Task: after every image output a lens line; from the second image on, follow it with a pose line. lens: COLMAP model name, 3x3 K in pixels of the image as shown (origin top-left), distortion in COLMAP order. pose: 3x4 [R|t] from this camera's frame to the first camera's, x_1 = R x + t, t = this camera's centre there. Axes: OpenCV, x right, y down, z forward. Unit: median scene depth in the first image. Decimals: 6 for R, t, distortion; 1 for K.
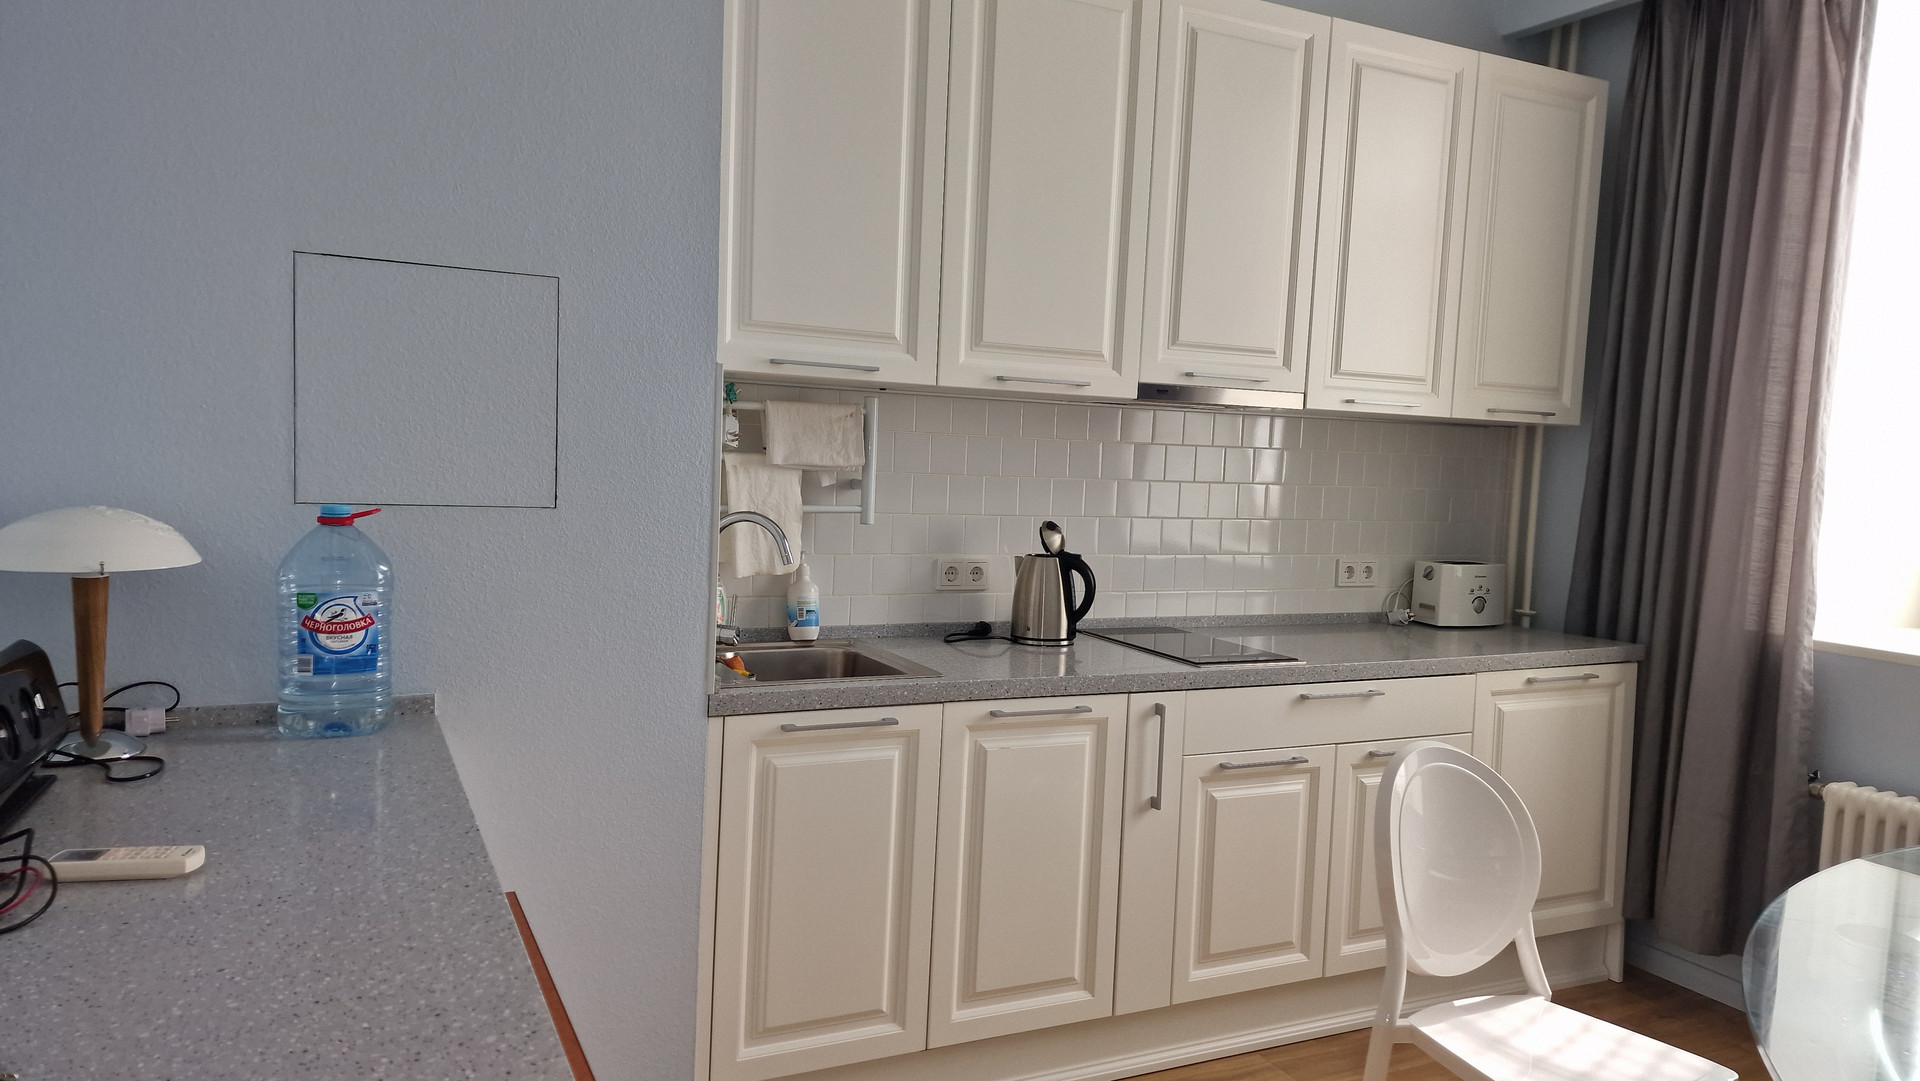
lens RADIAL K [[1273.9, 0, 960.0], [0, 1273.9, 540.5], [0, 0, 1]] dist [0.066943, -0.068403]
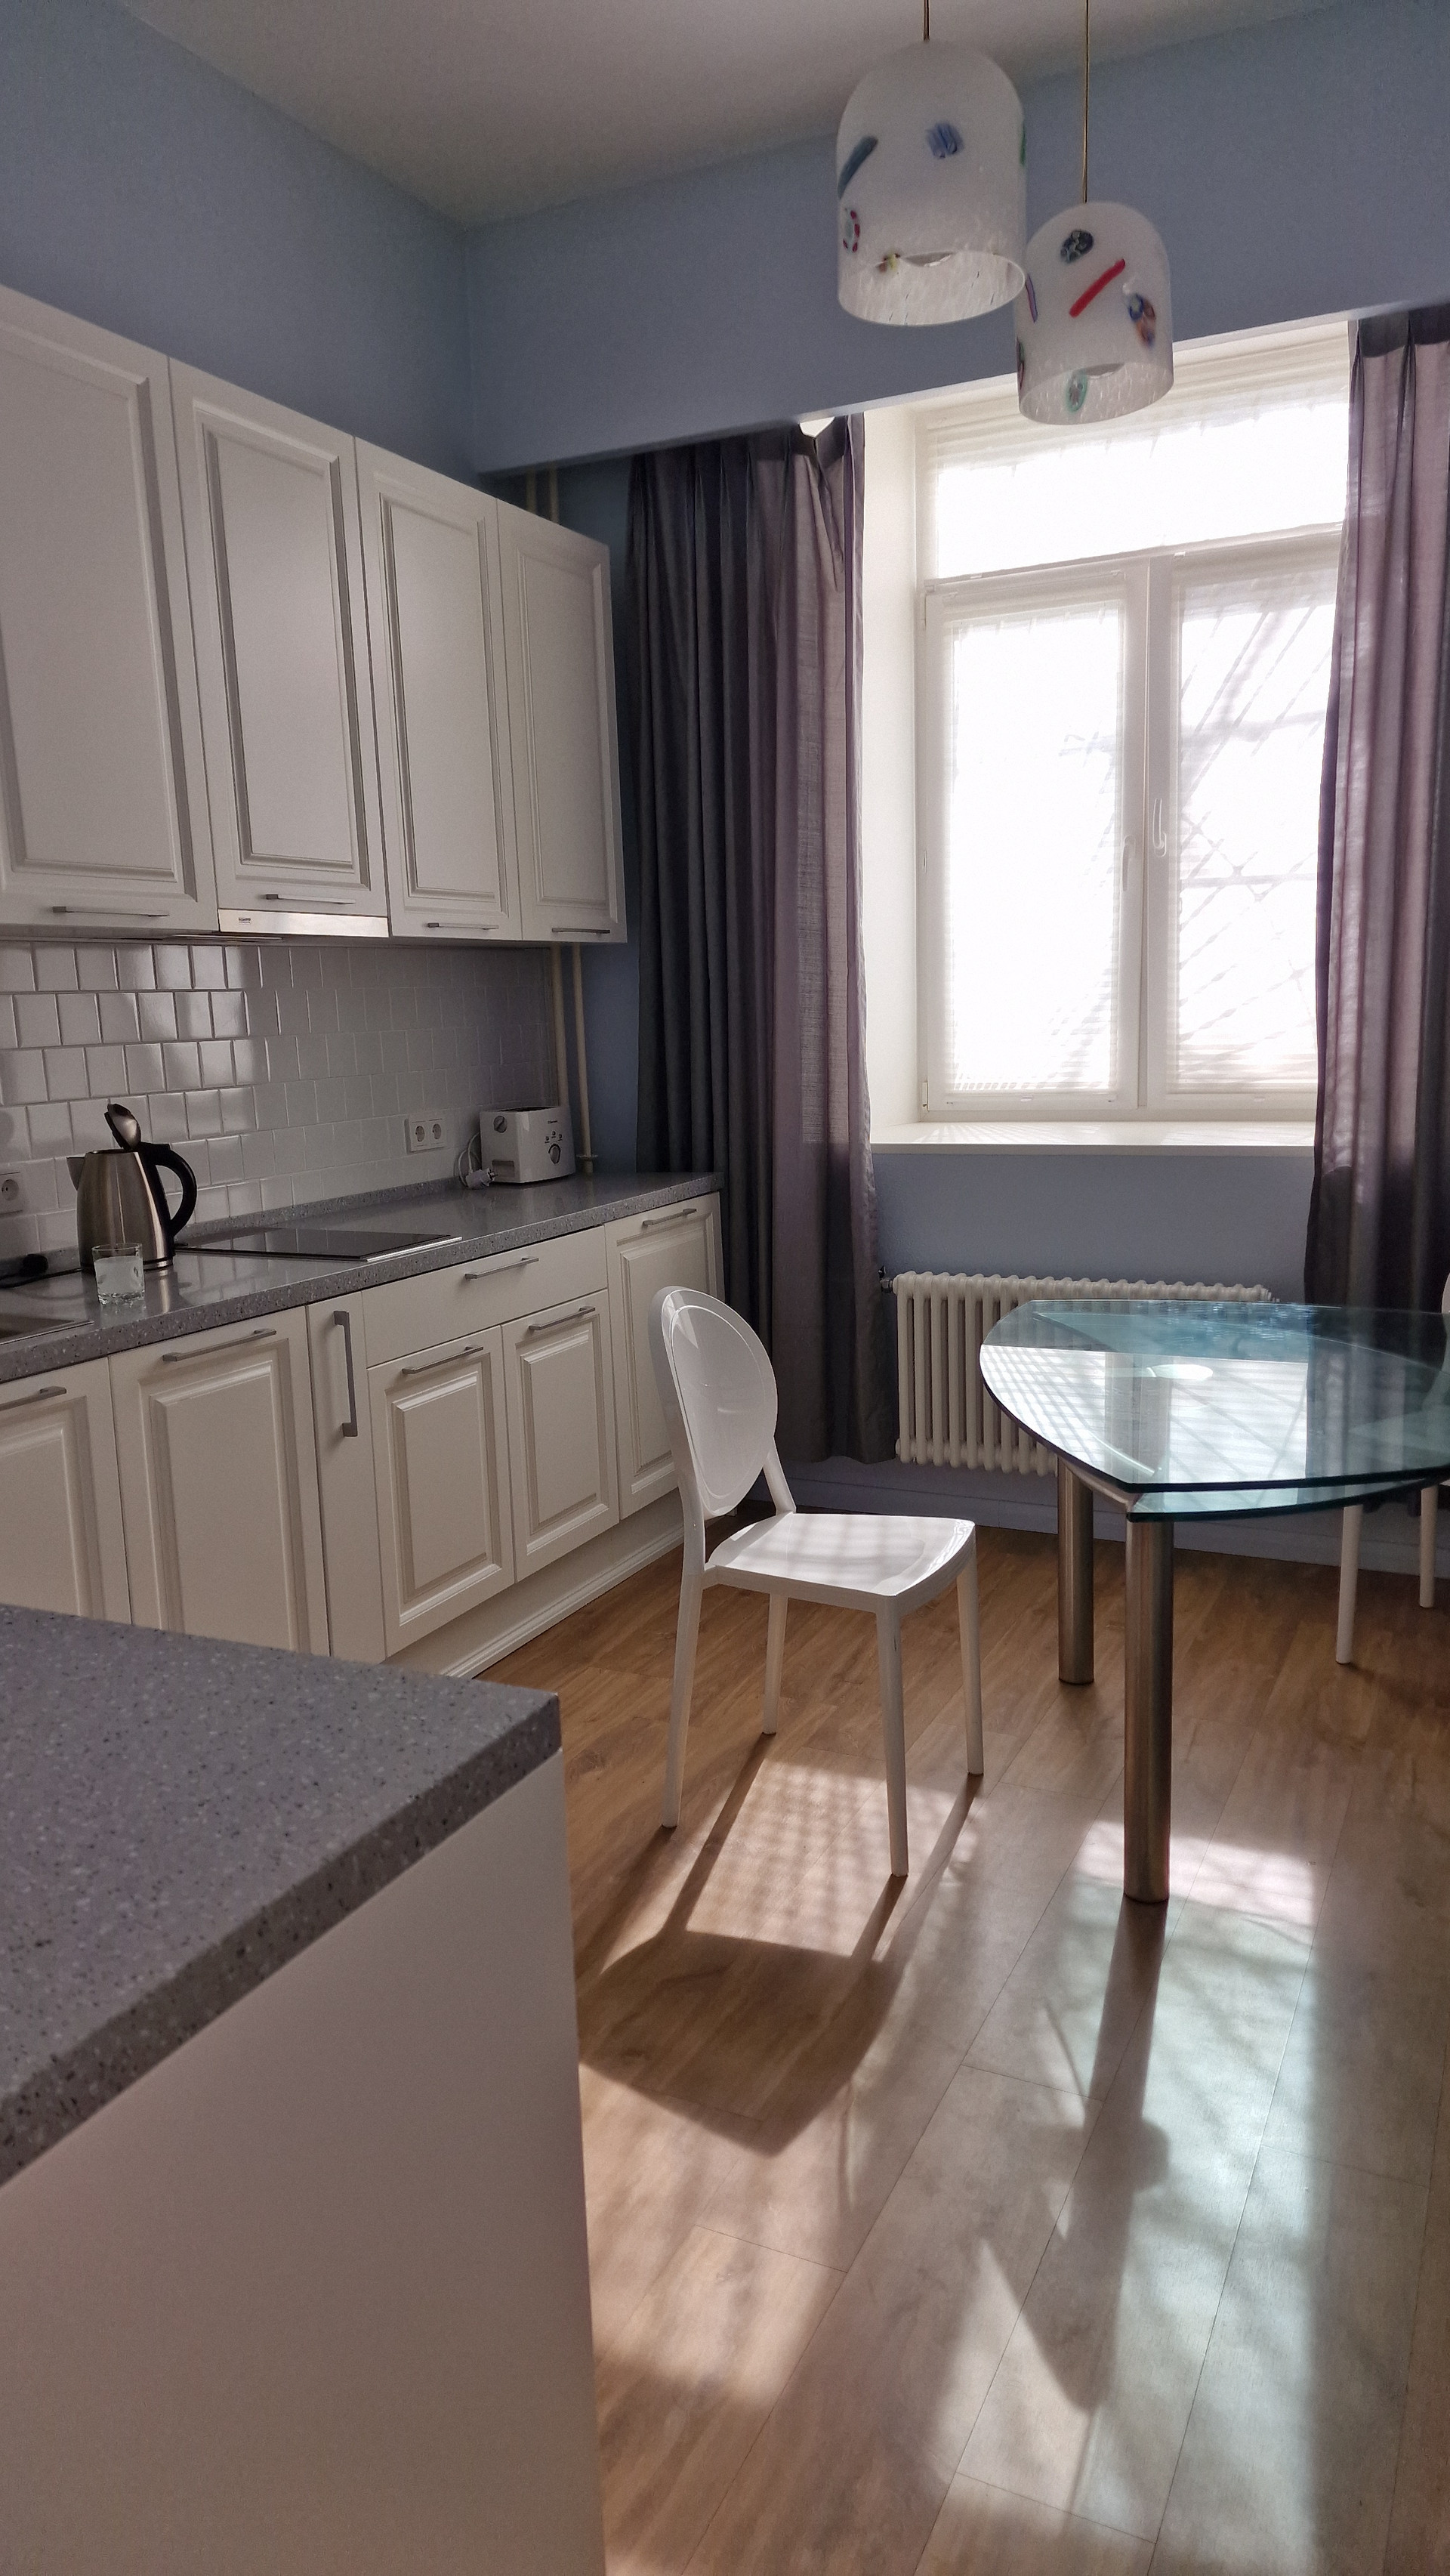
lens RADIAL K [[1728.7, 0, 722.3], [0, 1728.7, 1353.2], [0, 0, 1]] dist [0.027458, -0.000938]
pose [[0.772646, -0.190784, 0.605491, -0.296922], [0.107829, 0.979355, 0.170988, -0.008097], [-0.625613, -0.066823, 0.777266, -0.017315]]
